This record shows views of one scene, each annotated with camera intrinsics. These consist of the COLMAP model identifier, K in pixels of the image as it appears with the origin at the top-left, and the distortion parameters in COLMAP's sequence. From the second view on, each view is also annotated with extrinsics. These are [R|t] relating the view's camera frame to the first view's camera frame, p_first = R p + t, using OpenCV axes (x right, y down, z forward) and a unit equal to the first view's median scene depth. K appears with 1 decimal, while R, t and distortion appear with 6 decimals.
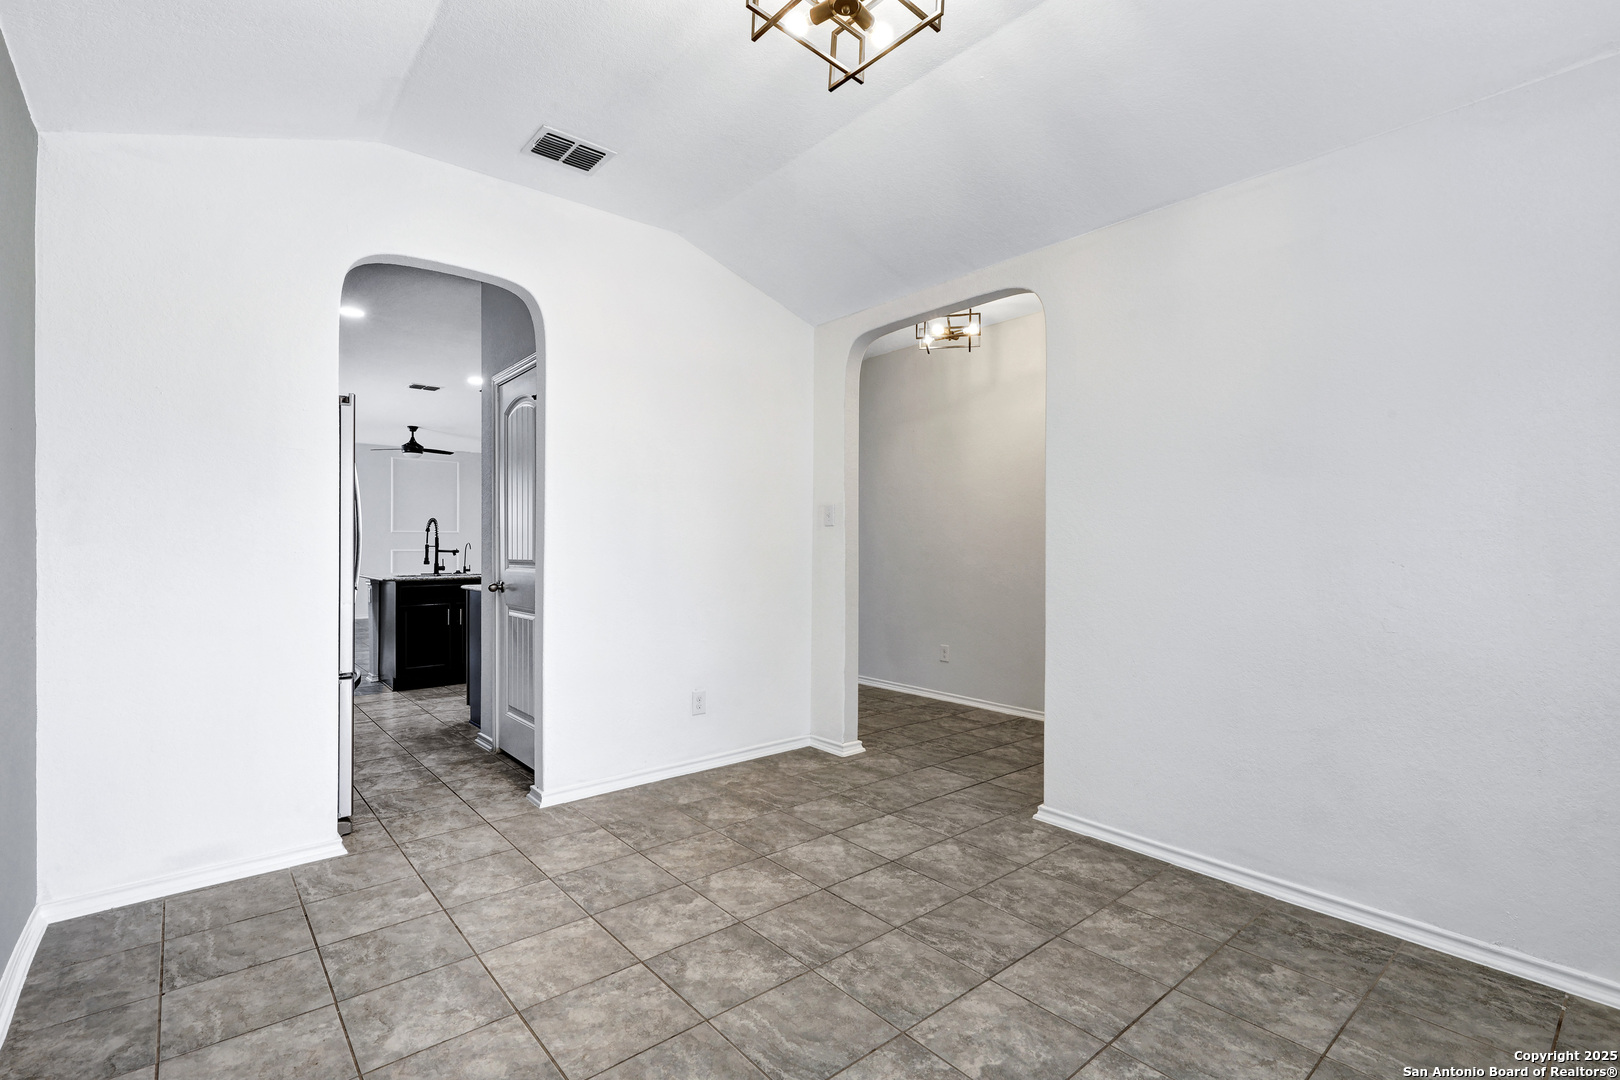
lens RADIAL K [[747.1, 0, 821.1], [0, 747.1, 541.2], [0, 0, 1]] dist [0.001166, -0.000230]
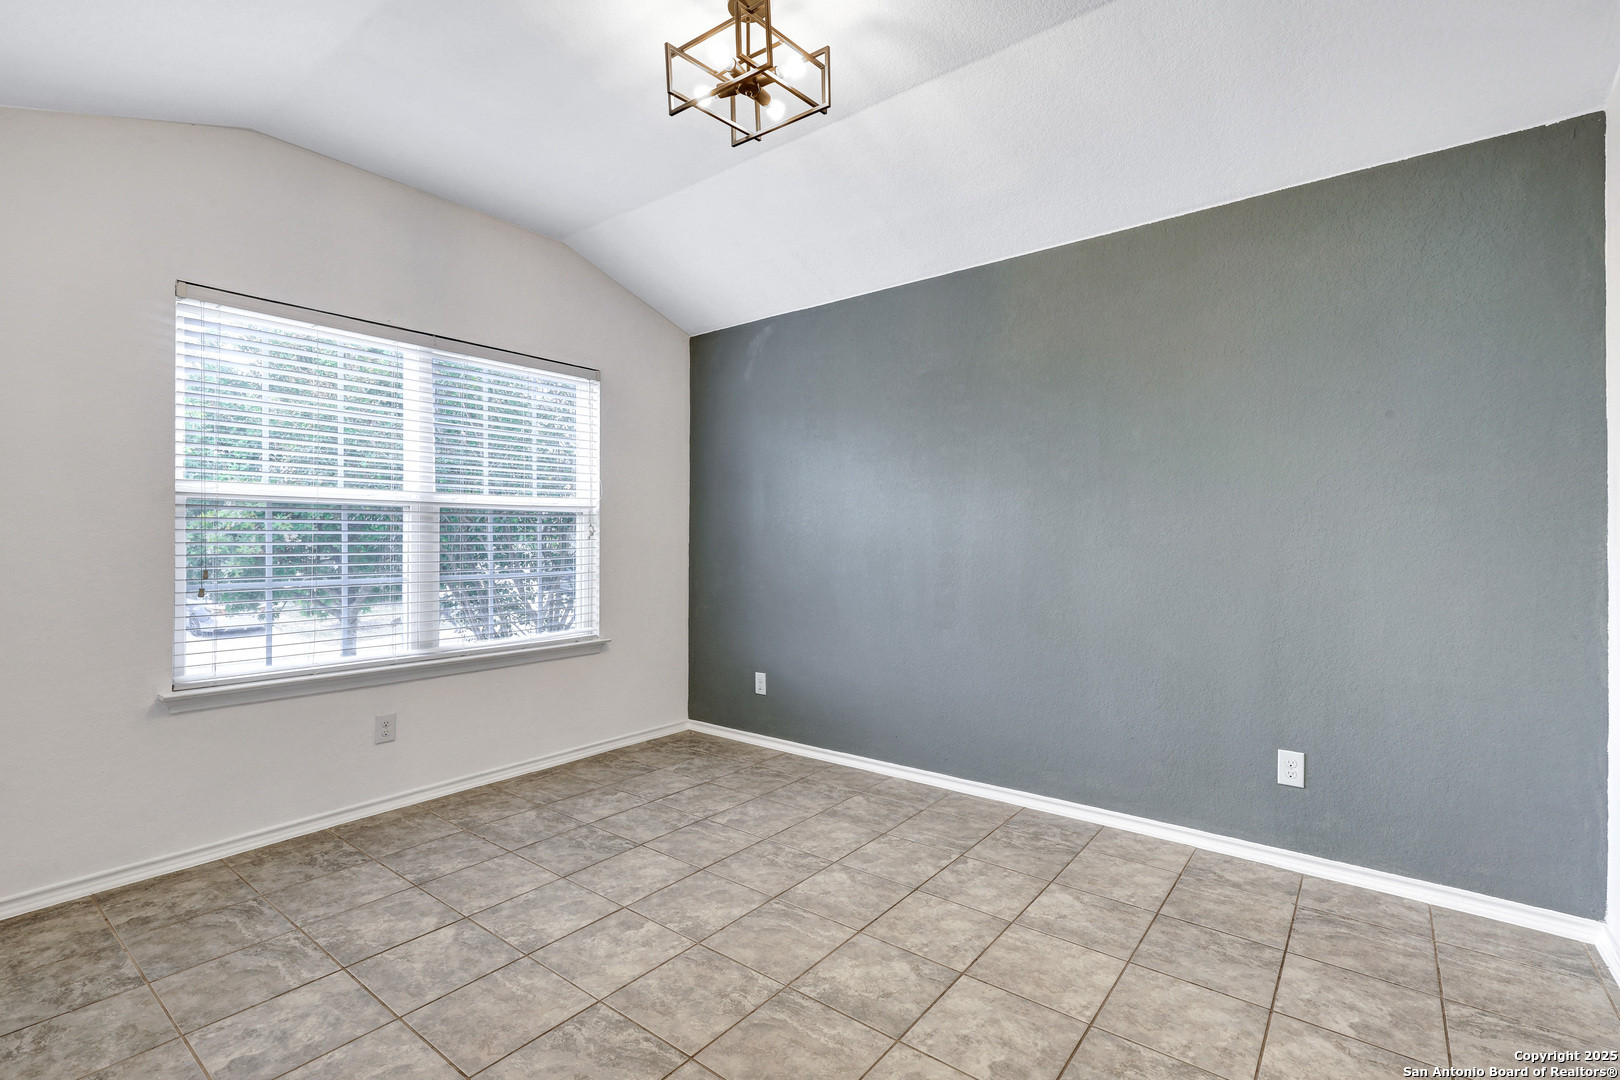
lens RADIAL K [[747.1, 0, 821.1], [0, 747.1, 541.2], [0, 0, 1]] dist [0.001166, -0.000230]
pose [[-0.979872, -0.003858, -0.199589, 0.141509], [-0.003762, 0.999993, -0.000862, 0.002851], [0.199591, -0.000094, -0.979879, 1.991530]]
